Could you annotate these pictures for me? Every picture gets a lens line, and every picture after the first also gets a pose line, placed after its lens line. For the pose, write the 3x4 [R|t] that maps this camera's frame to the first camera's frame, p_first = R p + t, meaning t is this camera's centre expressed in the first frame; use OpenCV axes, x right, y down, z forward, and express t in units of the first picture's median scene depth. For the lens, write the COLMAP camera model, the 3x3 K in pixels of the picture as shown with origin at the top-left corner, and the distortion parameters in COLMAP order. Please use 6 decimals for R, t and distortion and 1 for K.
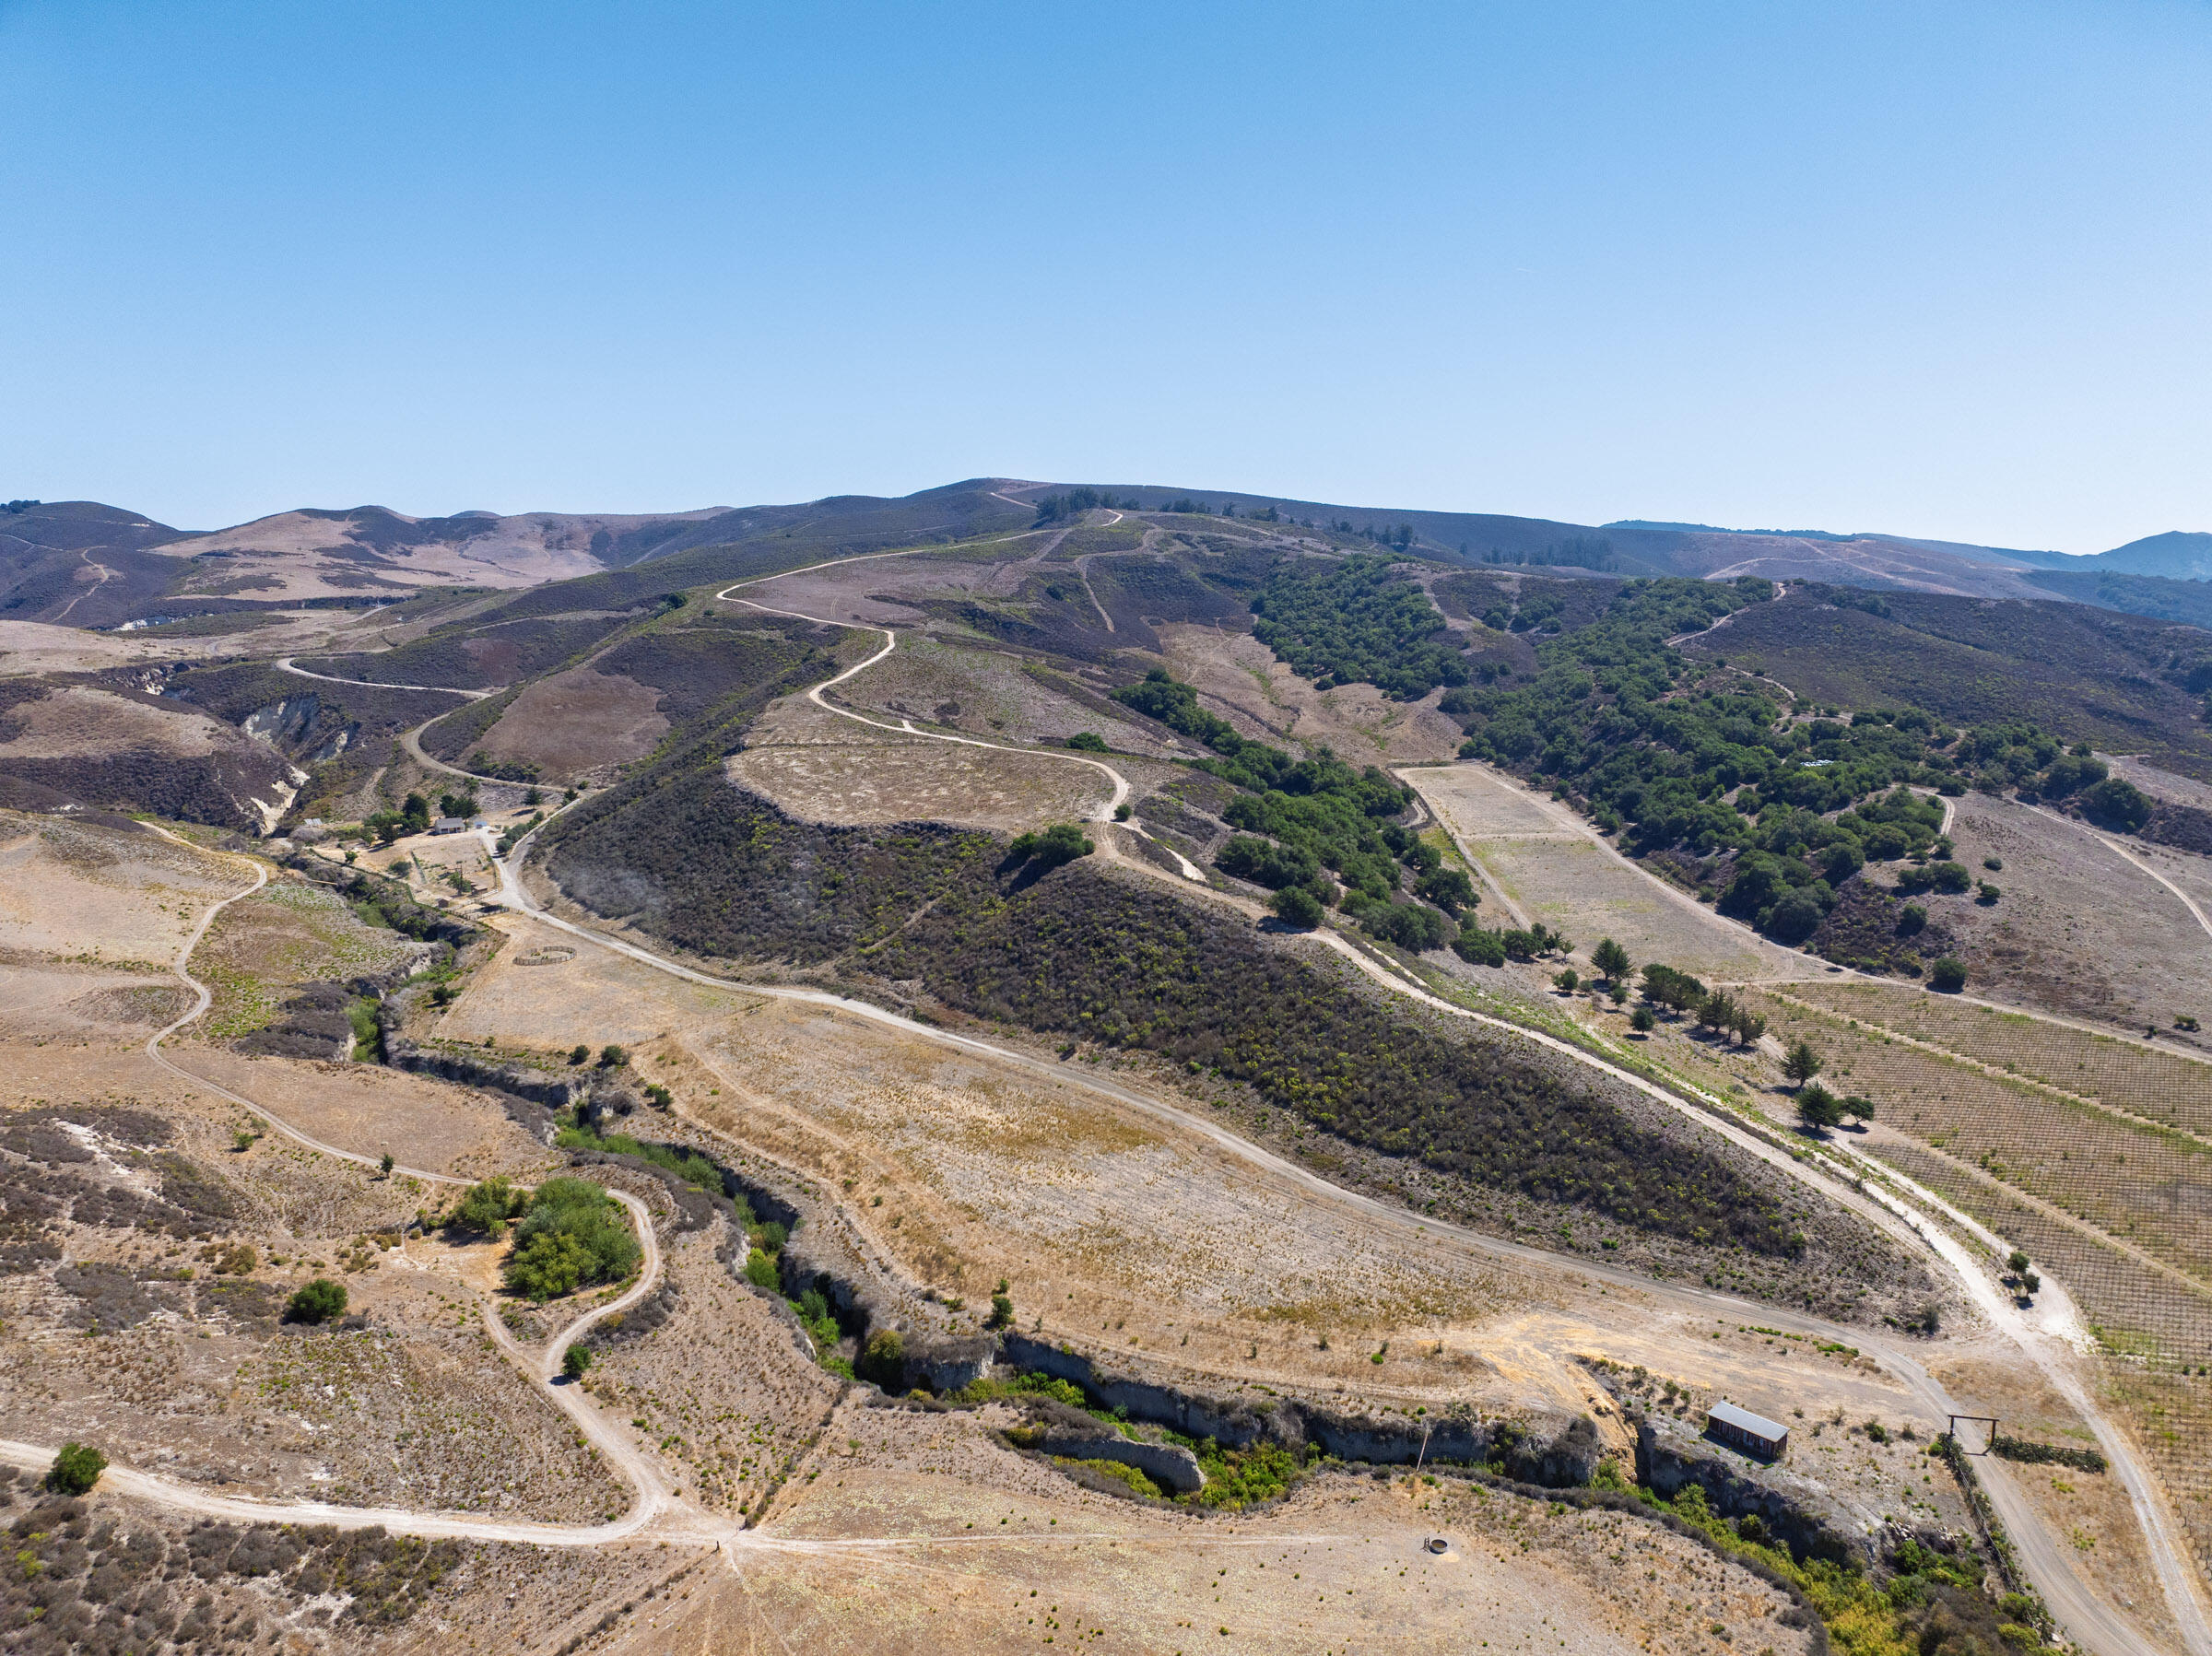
lens RADIAL K [[1555.1, 0, 1104.6], [0, 1555.1, 821.7], [0, 0, 1]] dist [-0.035476, -0.001467]
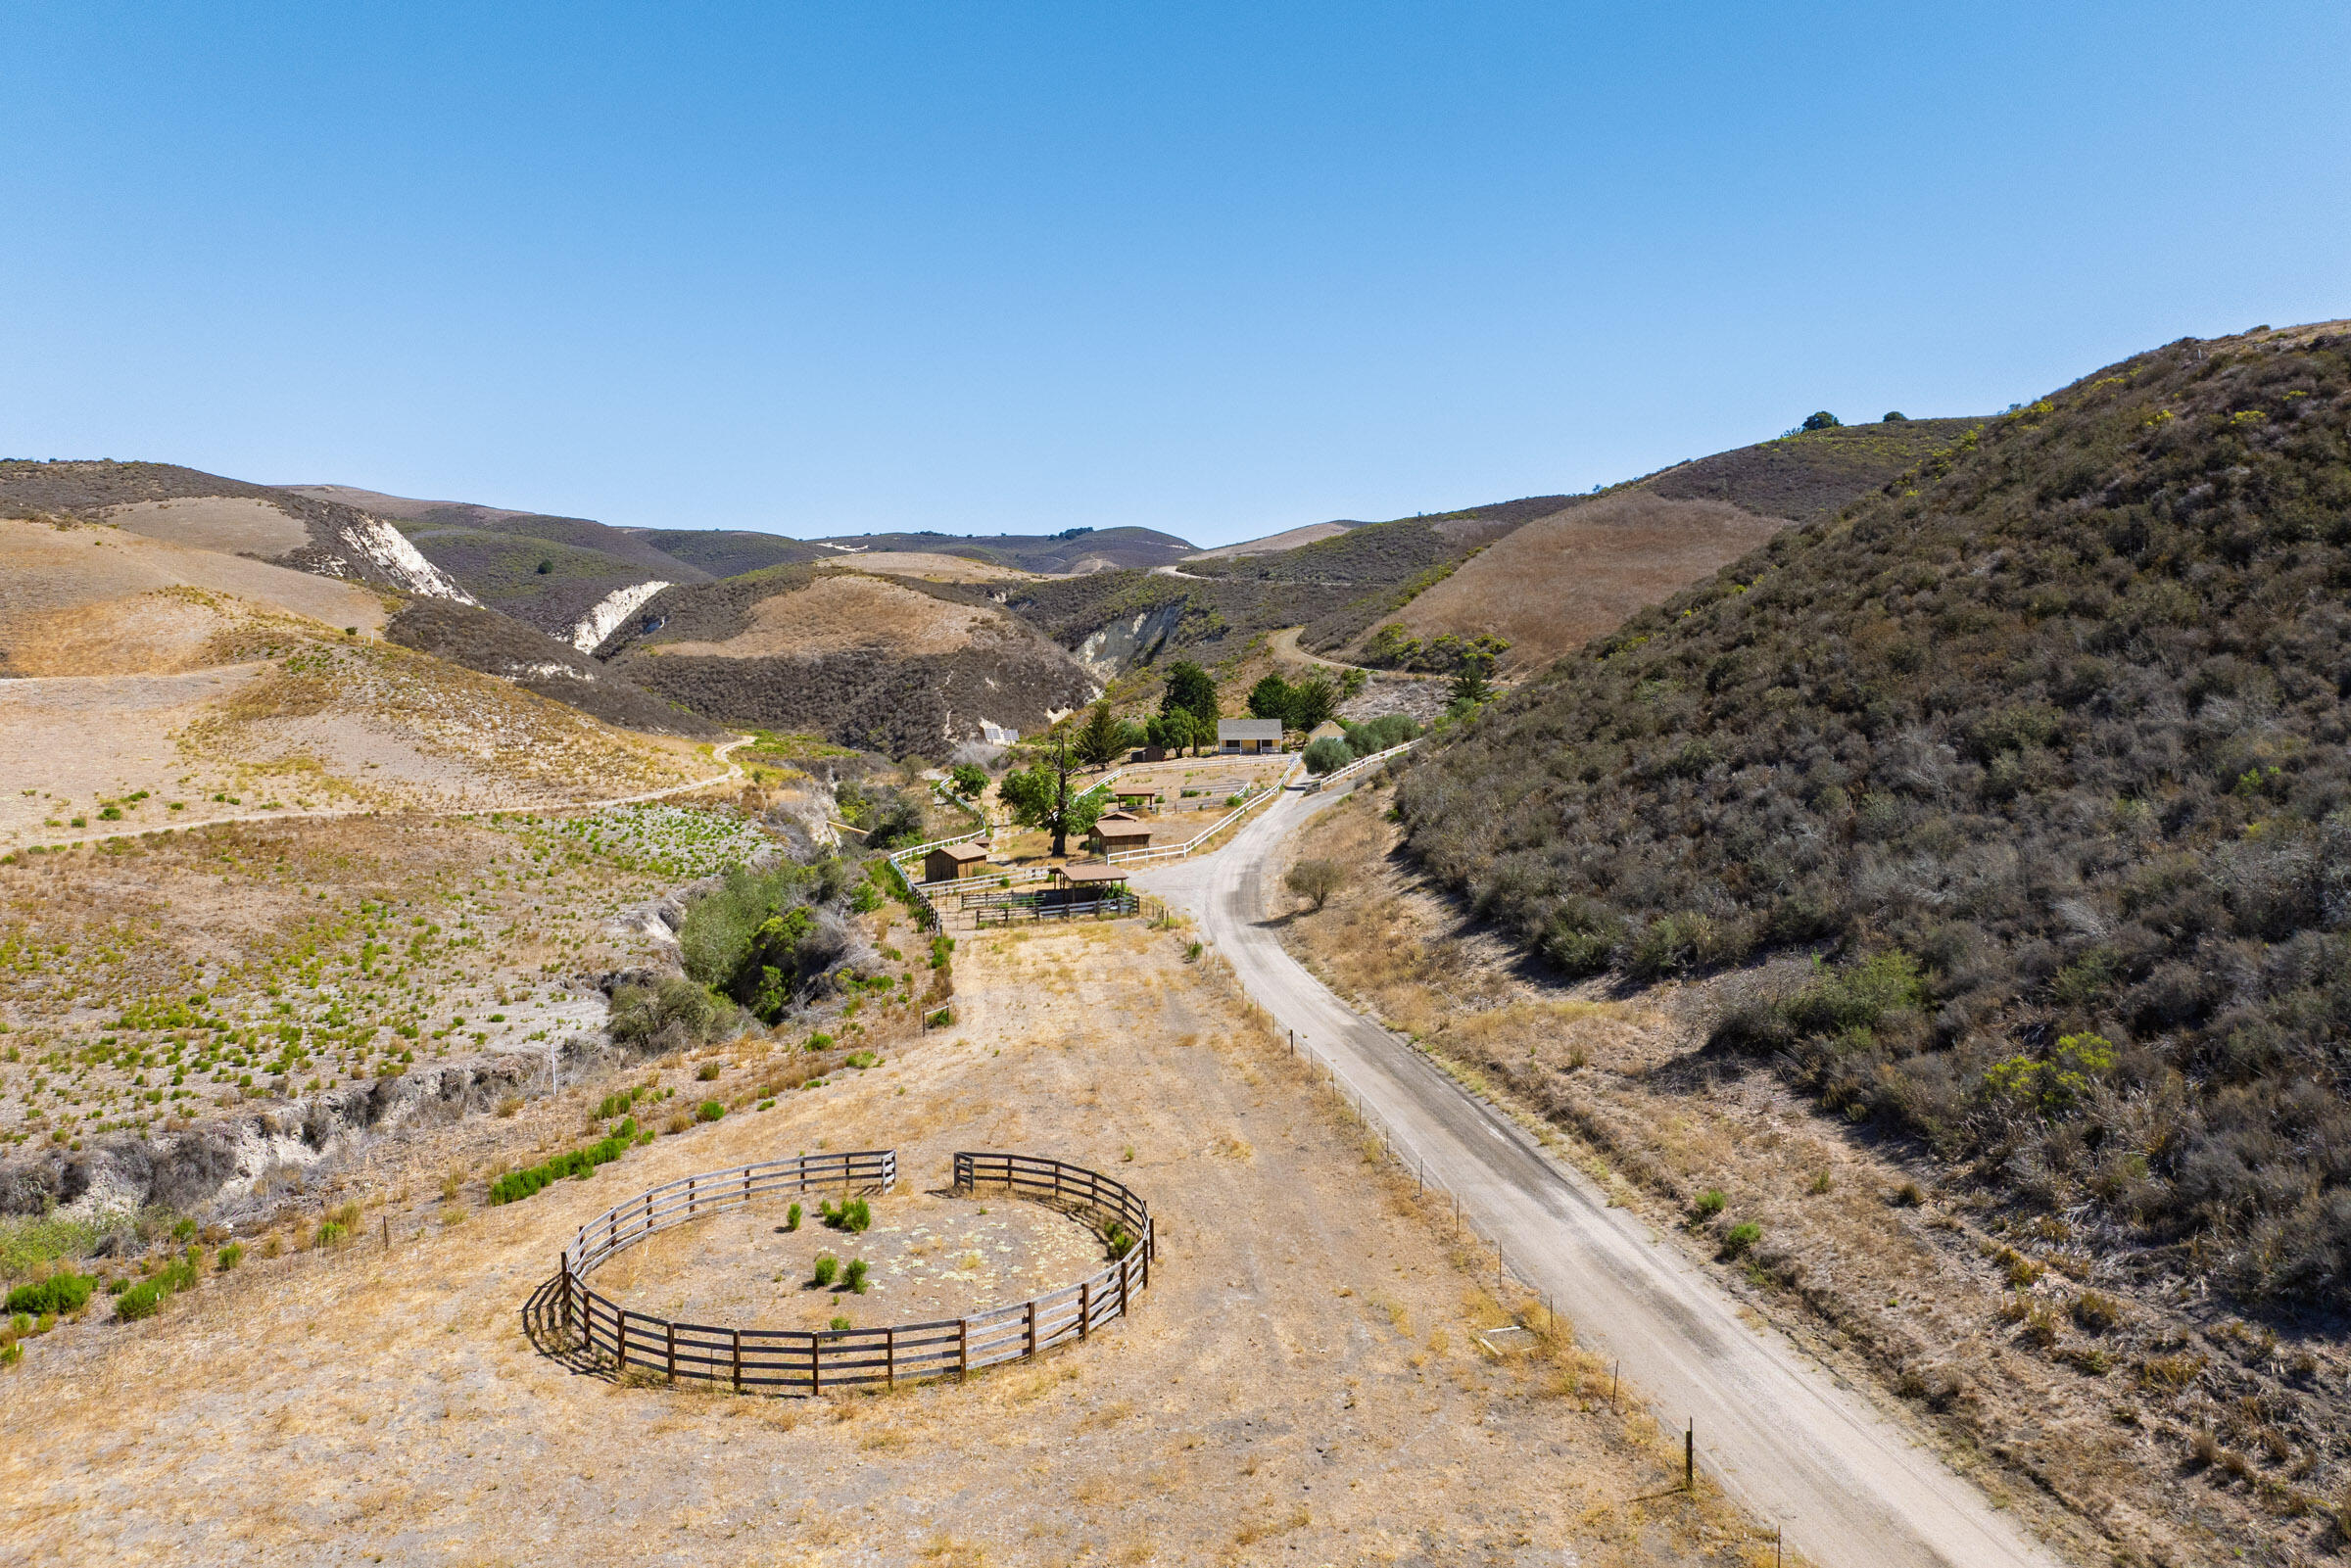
lens RADIAL K [[1650.5, 0, 1184.7], [0, 1650.5, 678.3], [0, 0, 1]] dist [-0.028265, -0.014986]
pose [[0.821449, -0.008037, -0.570226, -0.158618], [-0.083217, 0.987509, -0.133798, 0.034920], [0.564178, 0.157361, 0.810519, 0.514859]]
